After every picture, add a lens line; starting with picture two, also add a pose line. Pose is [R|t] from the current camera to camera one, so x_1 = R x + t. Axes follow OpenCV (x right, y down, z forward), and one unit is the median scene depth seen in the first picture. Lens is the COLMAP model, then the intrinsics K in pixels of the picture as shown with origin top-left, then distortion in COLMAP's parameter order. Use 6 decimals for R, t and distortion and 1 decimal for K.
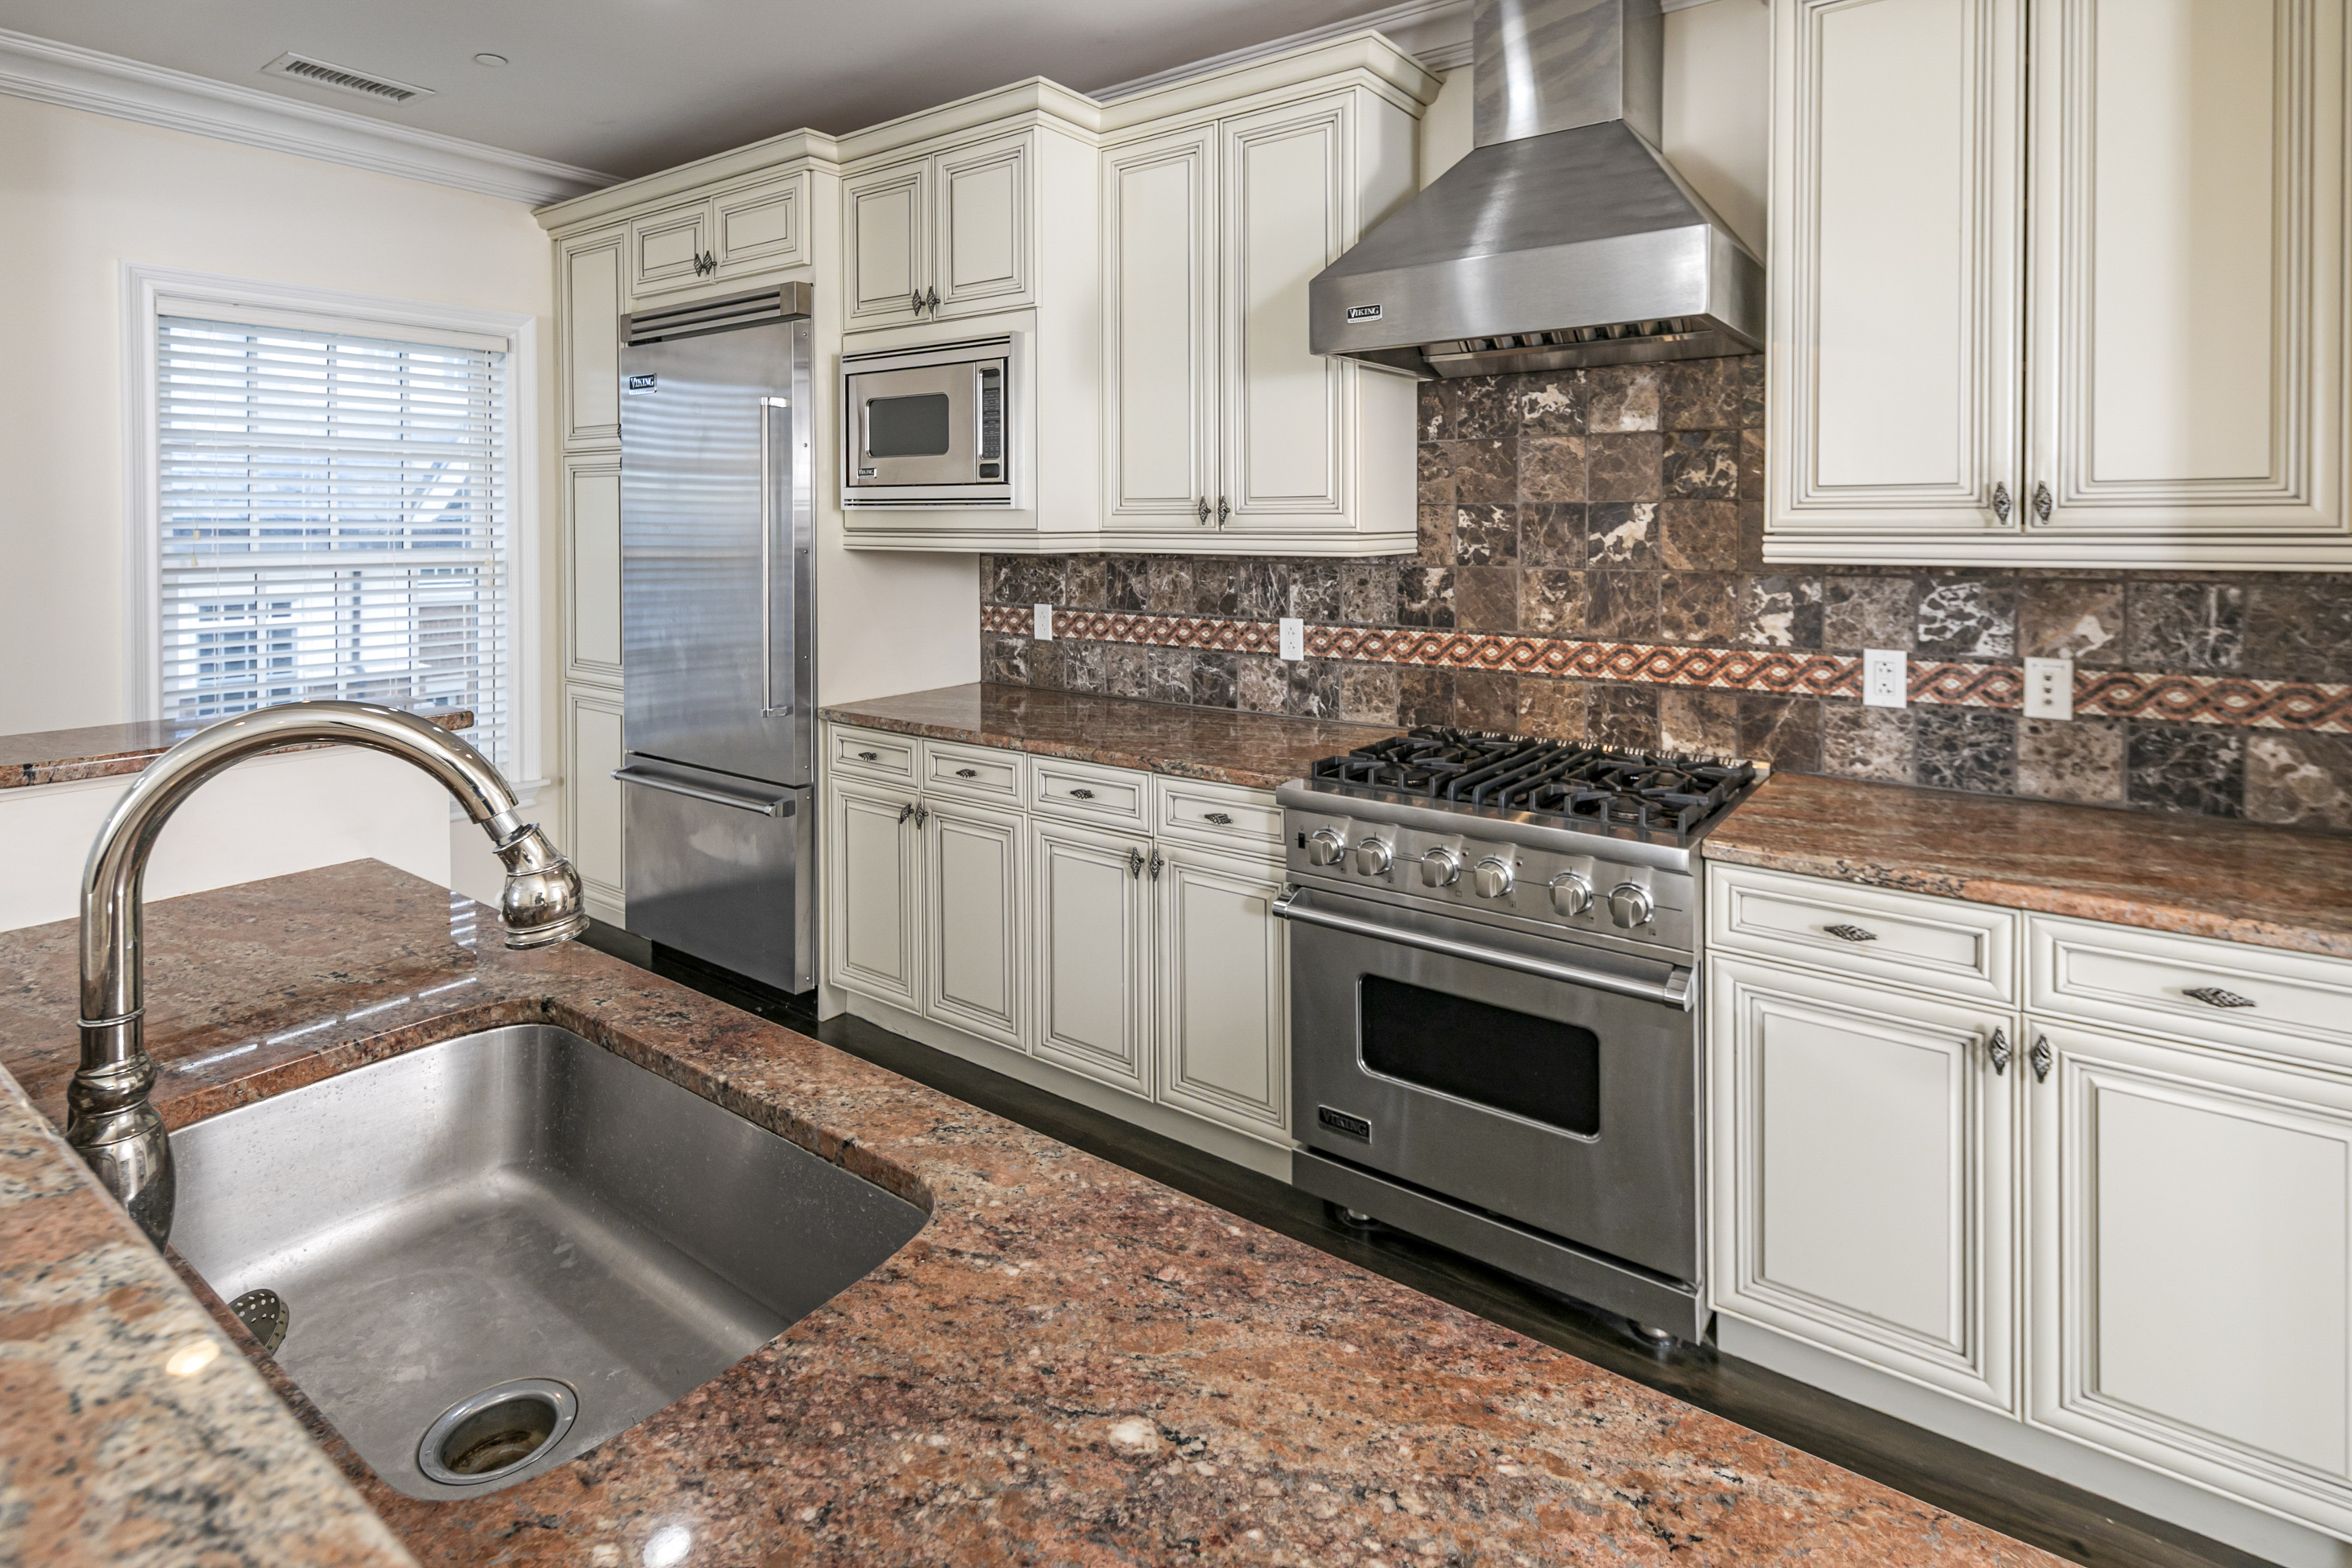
lens RADIAL K [[1140.1, 0, 1215.3], [0, 1140.1, 549.6], [0, 0, 1]] dist [0.014870, -0.004883]
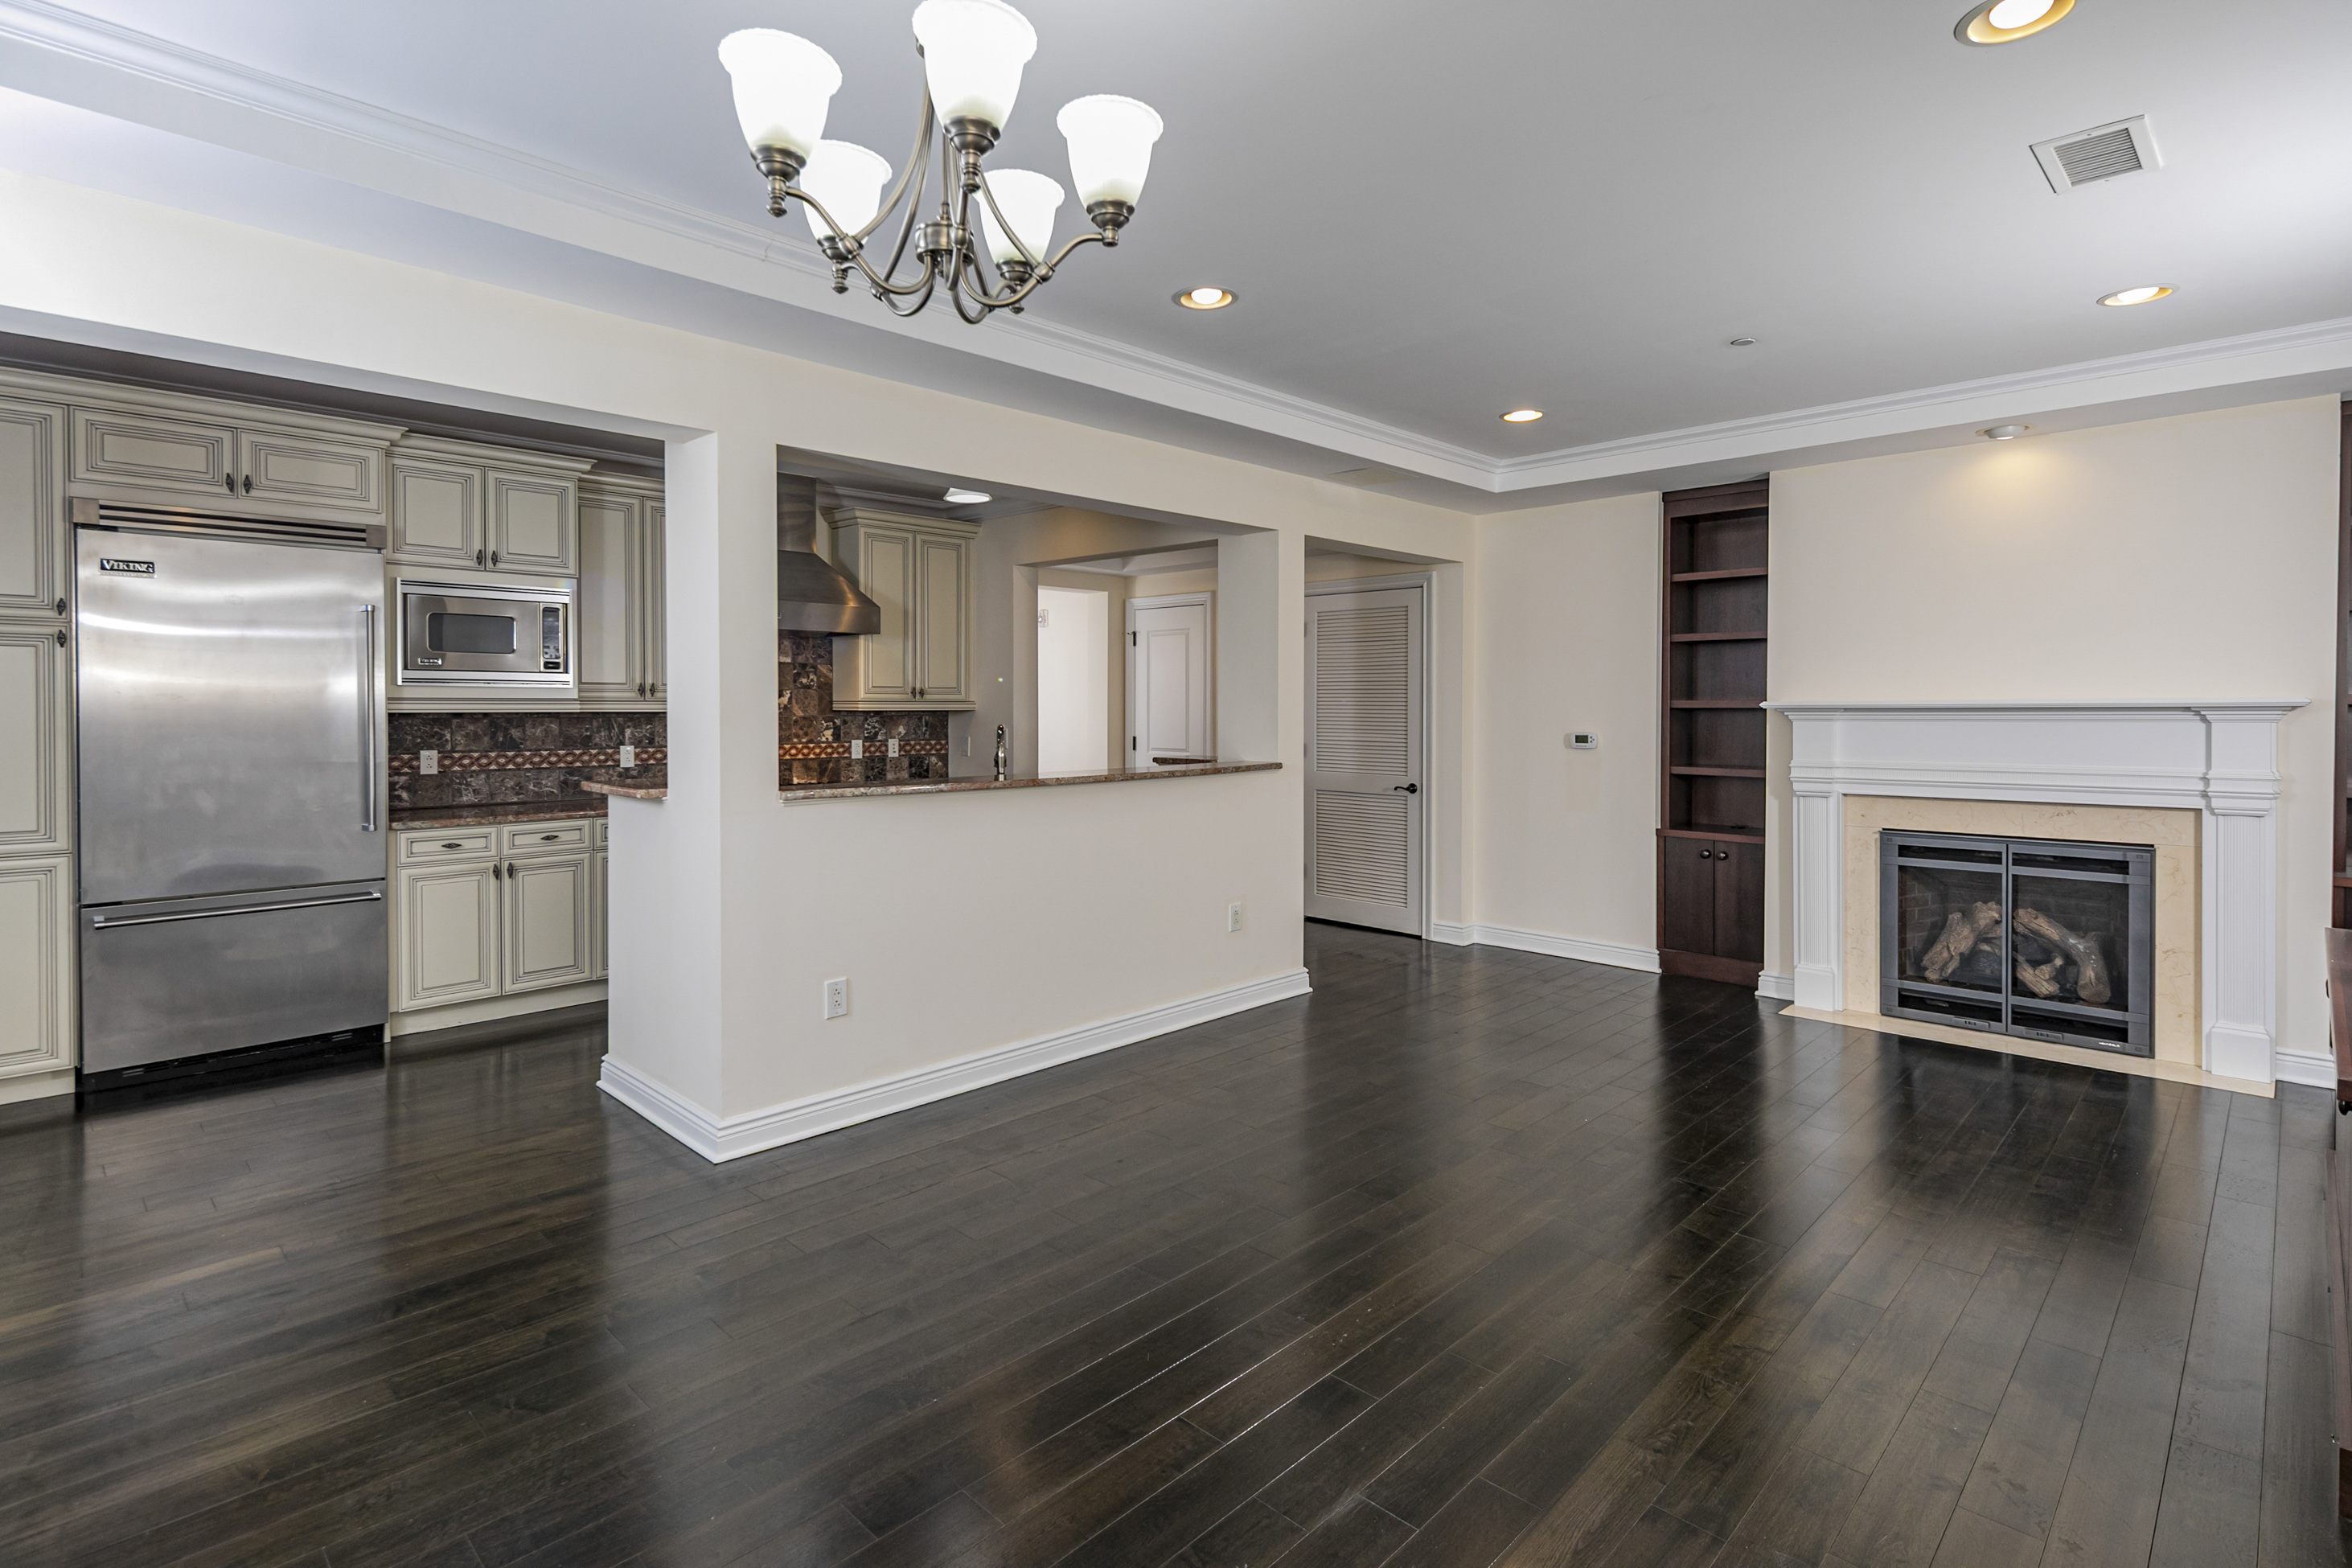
lens RADIAL K [[1140.1, 0, 1002.4], [0, 1140.1, 728.8], [0, 0, 1]] dist [0.014870, -0.004883]
pose [[0.269525, -0.018597, 0.962814, -1.813128], [0.020174, 0.999703, 0.013662, 0.019750], [-0.962782, 0.015741, 0.269820, -0.157099]]
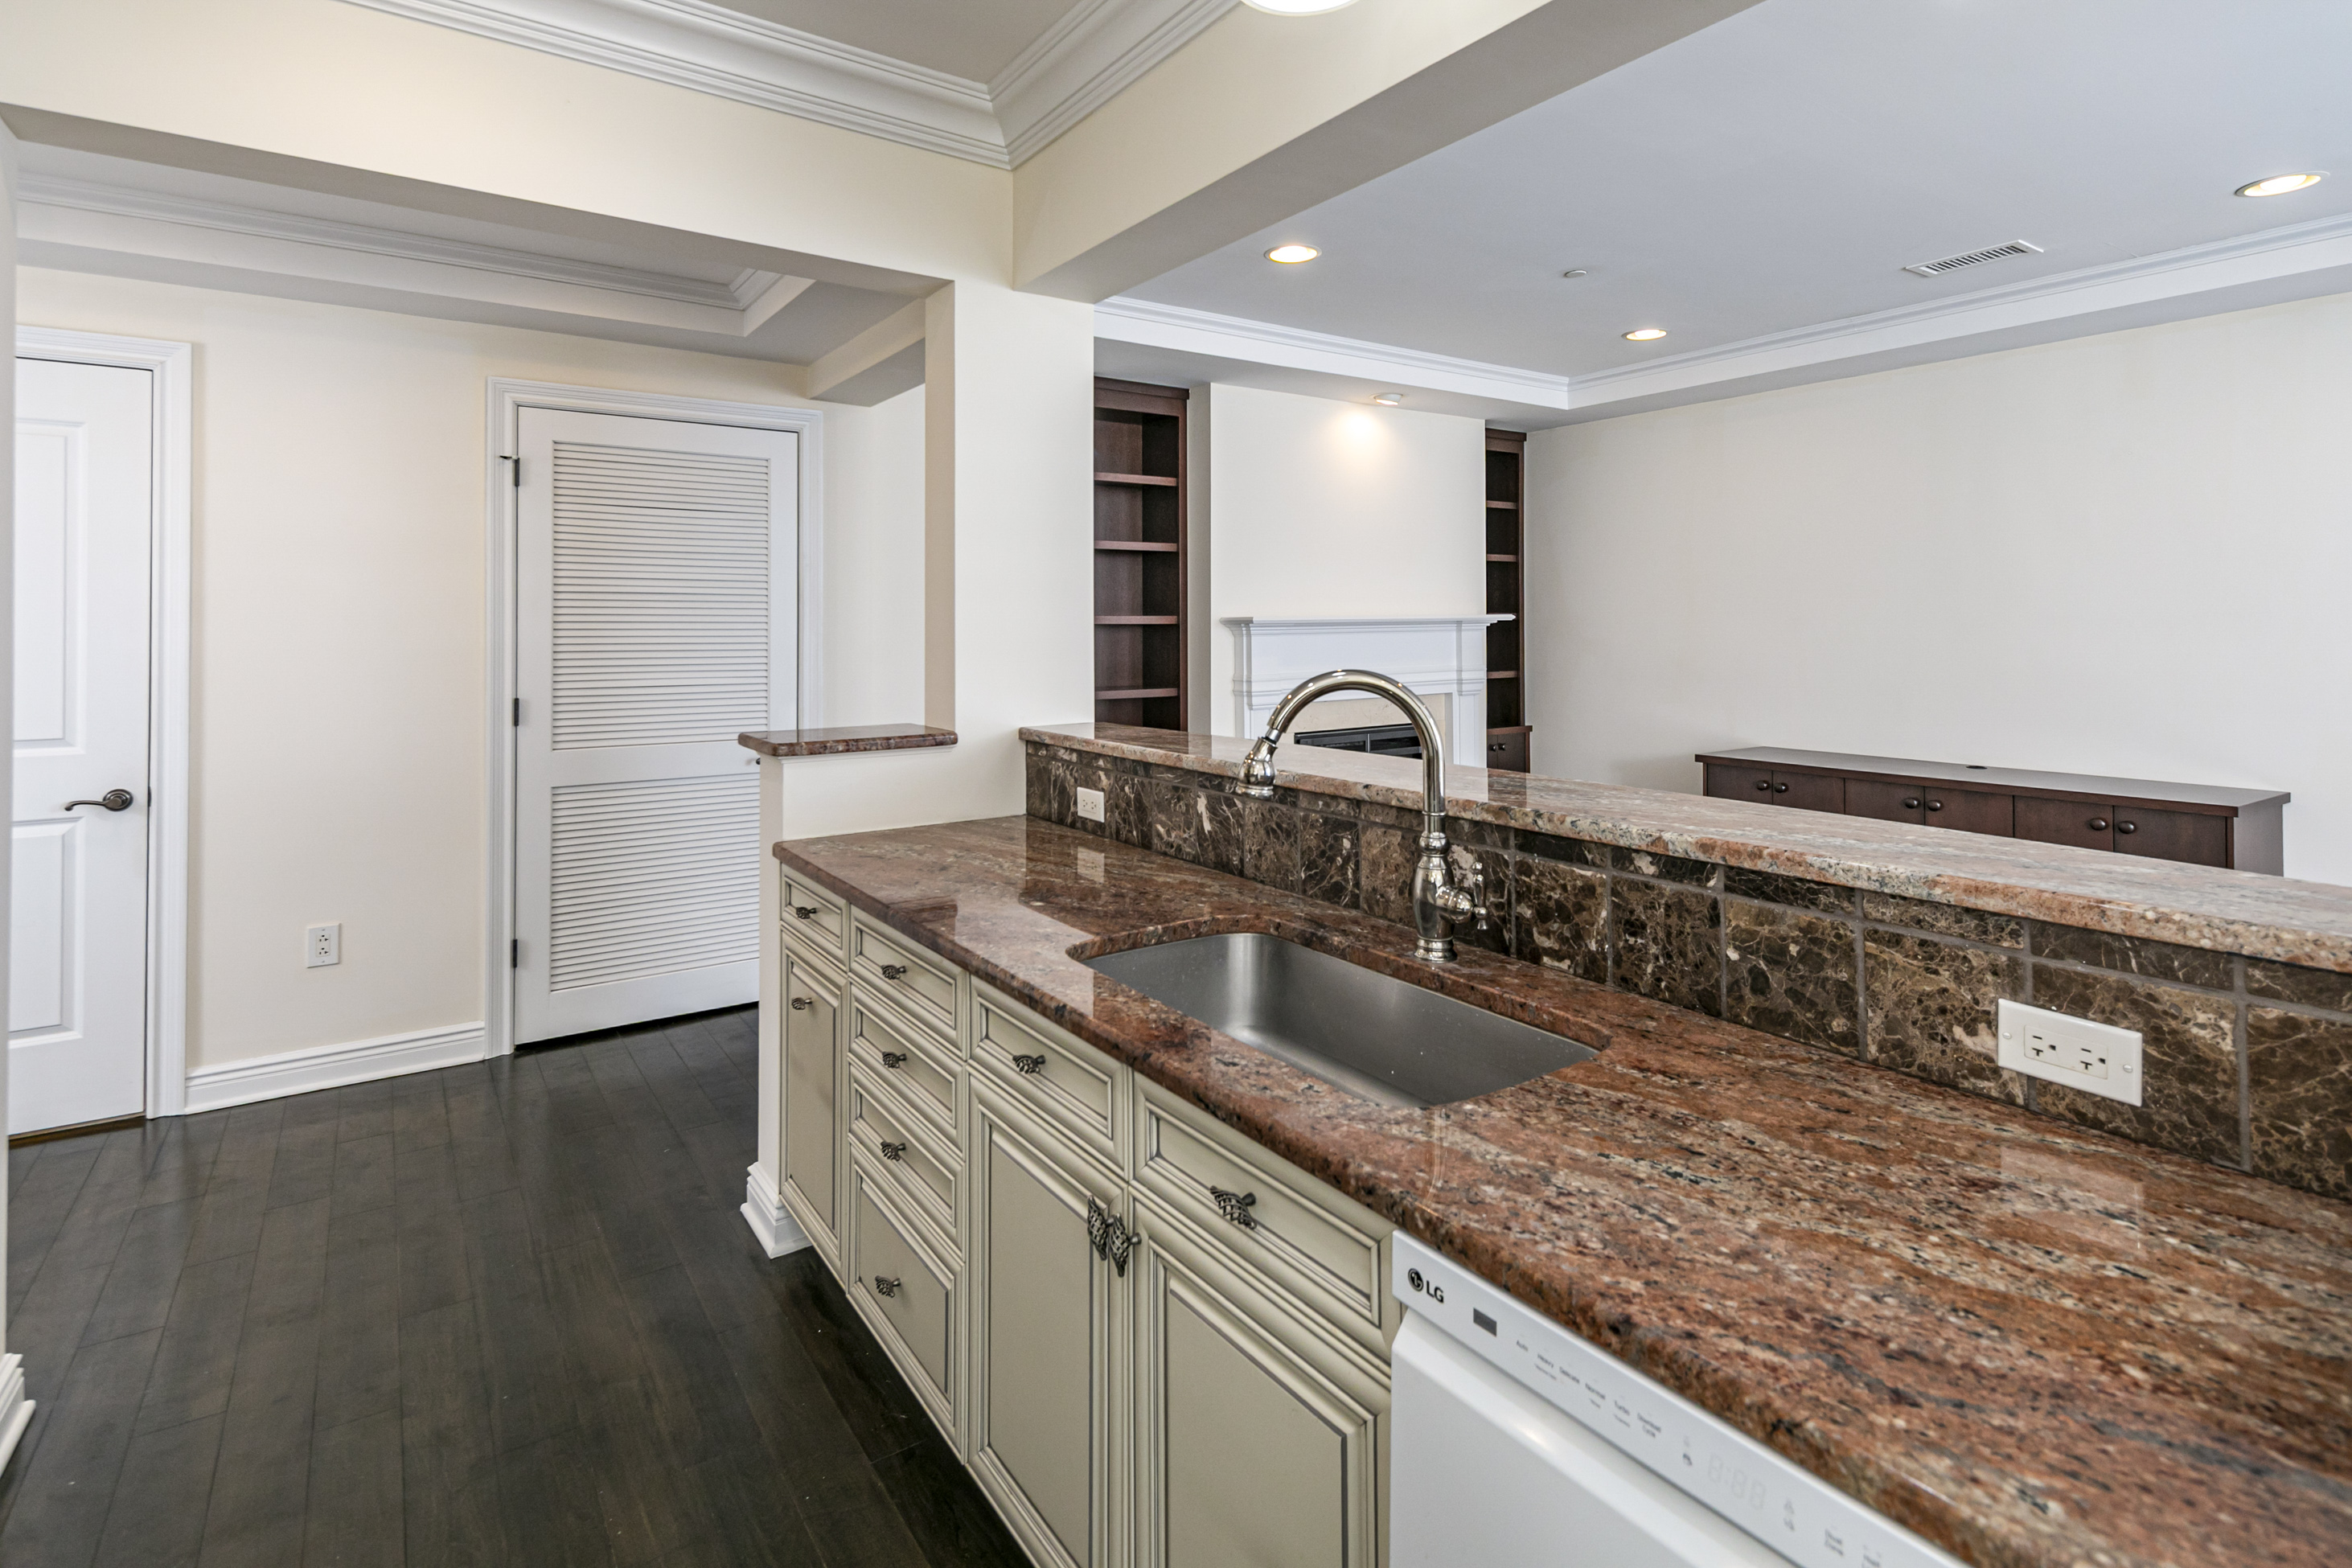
lens RADIAL K [[1140.1, 0, 1186.2], [0, 1140.1, 613.6], [0, 0, 1]] dist [0.014870, -0.004883]
pose [[-0.946688, 0.009364, 0.322015, -0.339950], [0.012632, 0.999888, 0.008062, 0.000886], [-0.321903, 0.011700, -0.946700, 0.867390]]
